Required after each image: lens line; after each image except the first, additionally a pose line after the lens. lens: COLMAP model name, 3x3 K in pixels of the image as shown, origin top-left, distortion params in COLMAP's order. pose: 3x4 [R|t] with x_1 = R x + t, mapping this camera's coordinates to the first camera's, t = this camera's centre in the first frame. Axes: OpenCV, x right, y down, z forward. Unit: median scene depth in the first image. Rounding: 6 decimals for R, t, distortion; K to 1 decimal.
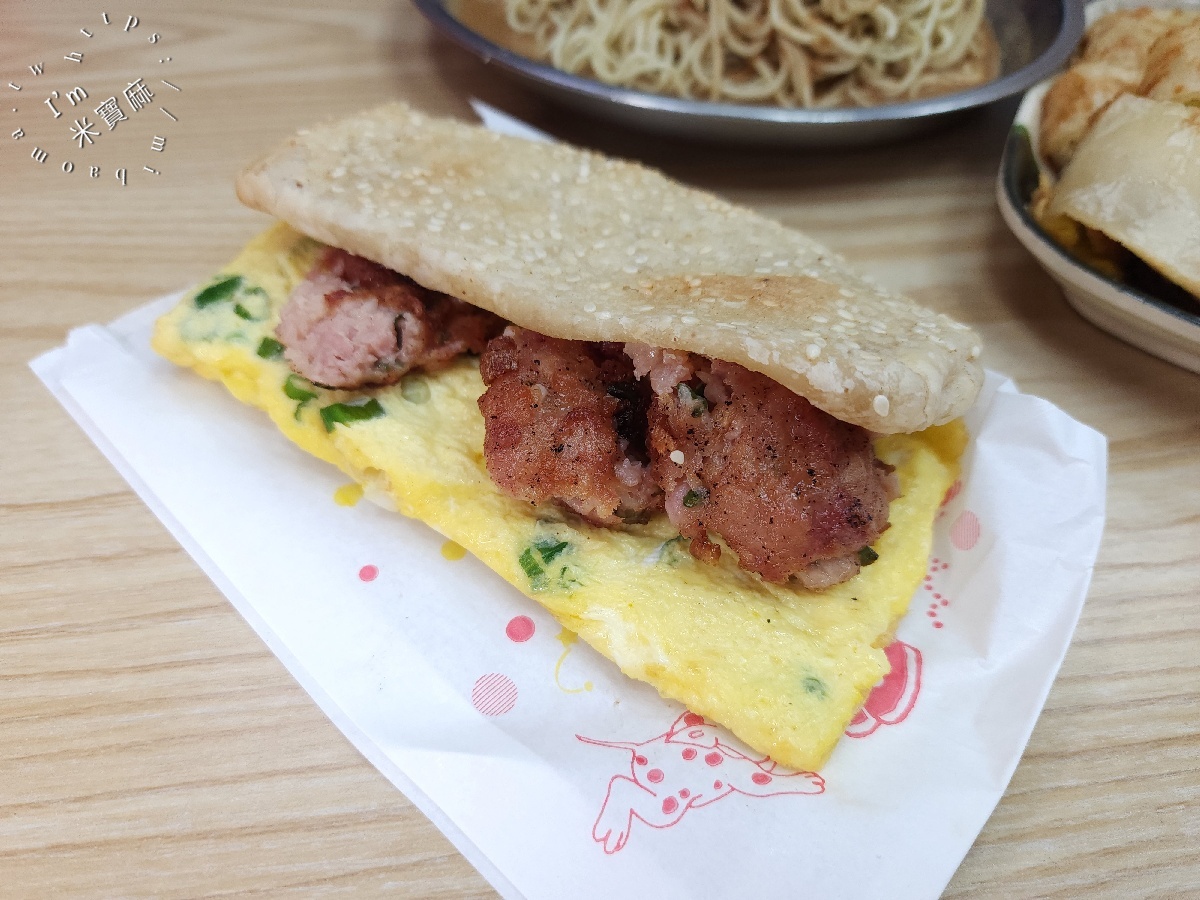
lens RADIAL K [[916.0, 0, 600.0], [0, 916.0, 450.0], [0, 0, 1]] dist [-0.037893, -0.013161]
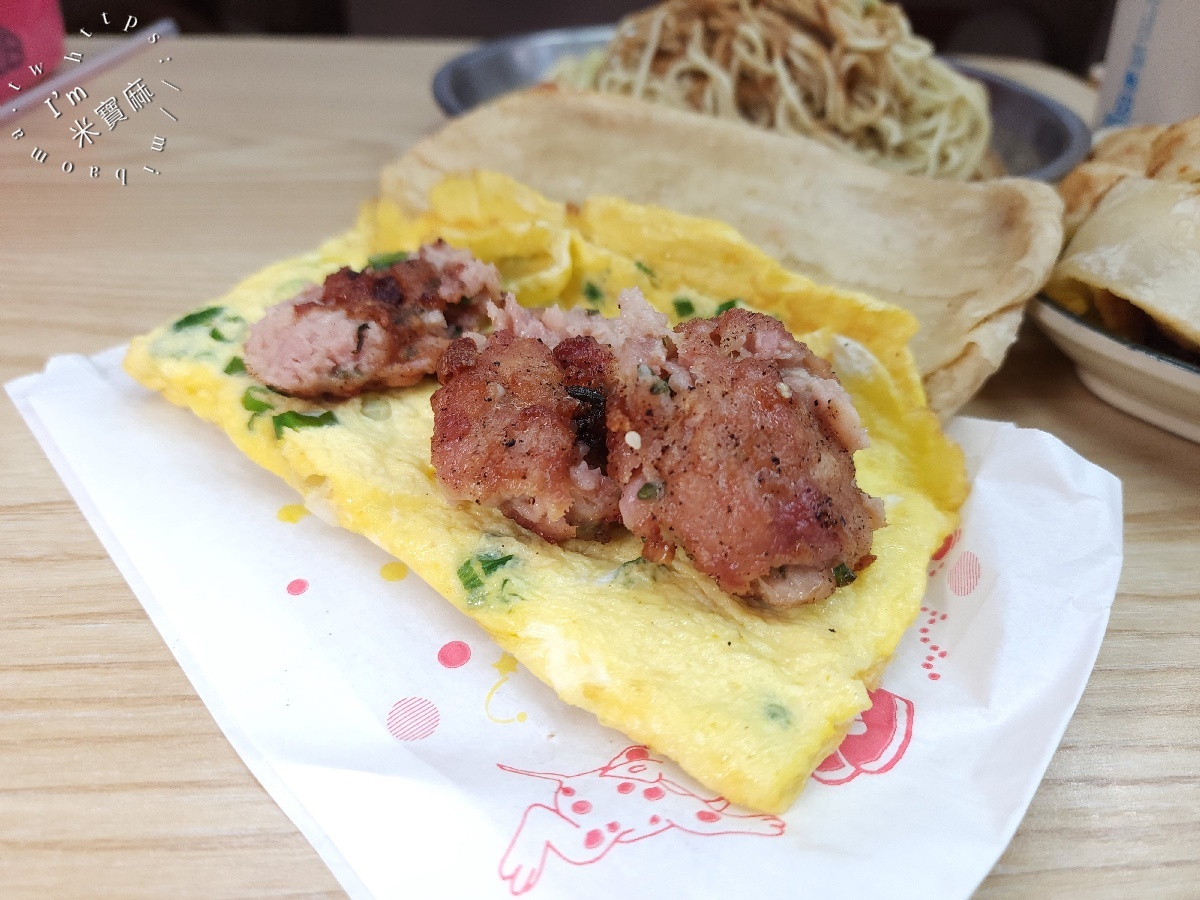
lens RADIAL K [[916.0, 0, 600.0], [0, 916.0, 450.0], [0, 0, 1]] dist [-0.037893, -0.013161]
pose [[0.997563, 0.045801, -0.052640, 0.094050], [-0.056334, 0.973811, -0.220269, 0.195864], [0.041173, 0.222698, 0.974018, 0.103055]]
